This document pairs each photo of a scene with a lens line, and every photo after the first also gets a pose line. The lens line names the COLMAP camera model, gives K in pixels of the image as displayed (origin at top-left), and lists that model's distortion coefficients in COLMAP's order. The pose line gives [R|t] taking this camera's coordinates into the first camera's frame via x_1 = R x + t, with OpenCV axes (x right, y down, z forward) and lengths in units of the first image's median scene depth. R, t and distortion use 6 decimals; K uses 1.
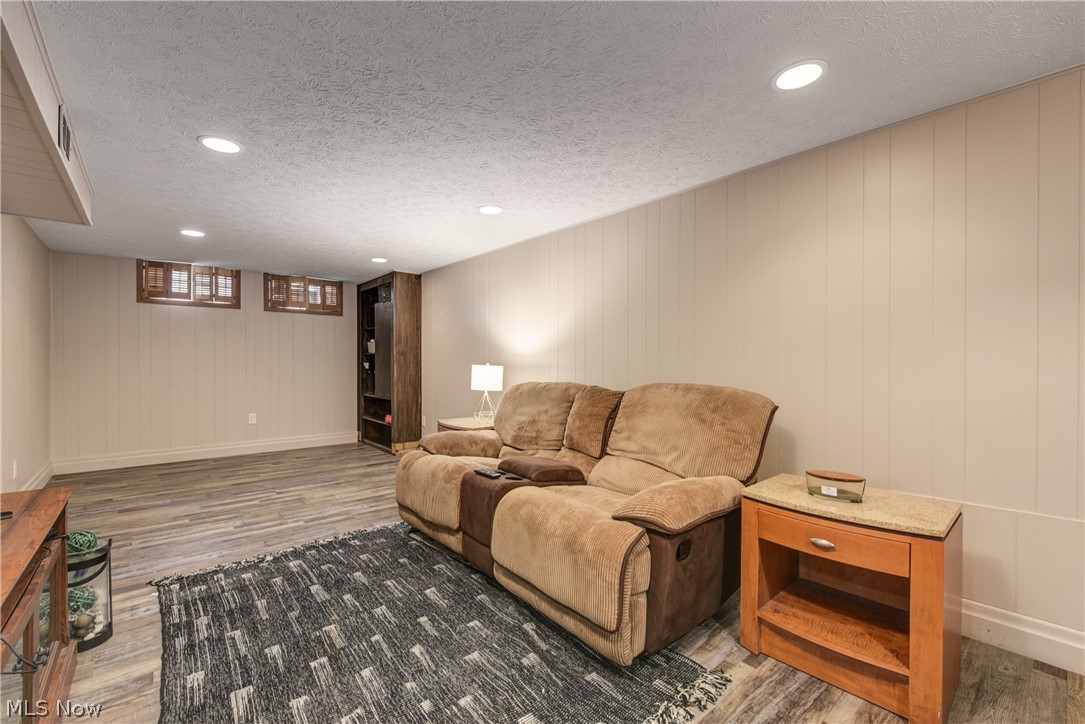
lens RADIAL K [[444.8, 0, 548.1], [0, 444.8, 366.2], [0, 0, 1]] dist [-0.008353, -0.000951]
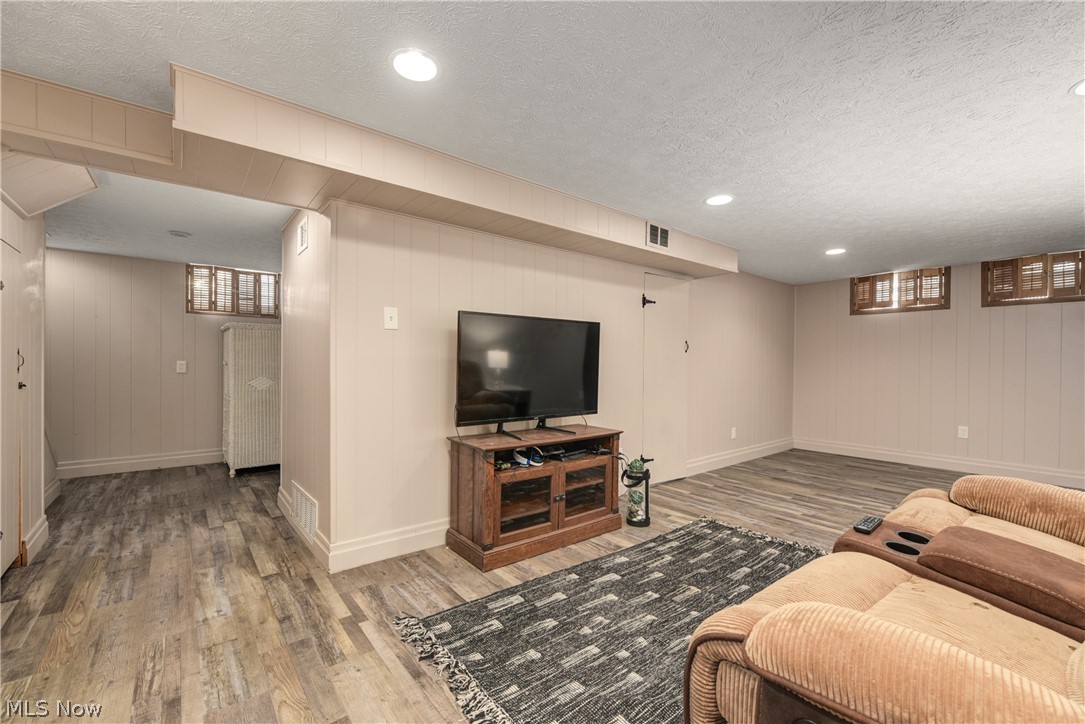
lens RADIAL K [[444.8, 0, 548.4], [0, 444.8, 363.1], [0, 0, 1]] dist [-0.008353, -0.000951]
pose [[-0.004994, -0.002508, -0.999984, 0.399076], [-0.018121, 0.999833, -0.002417, -0.002012], [0.999823, 0.018109, -0.005038, 0.345970]]
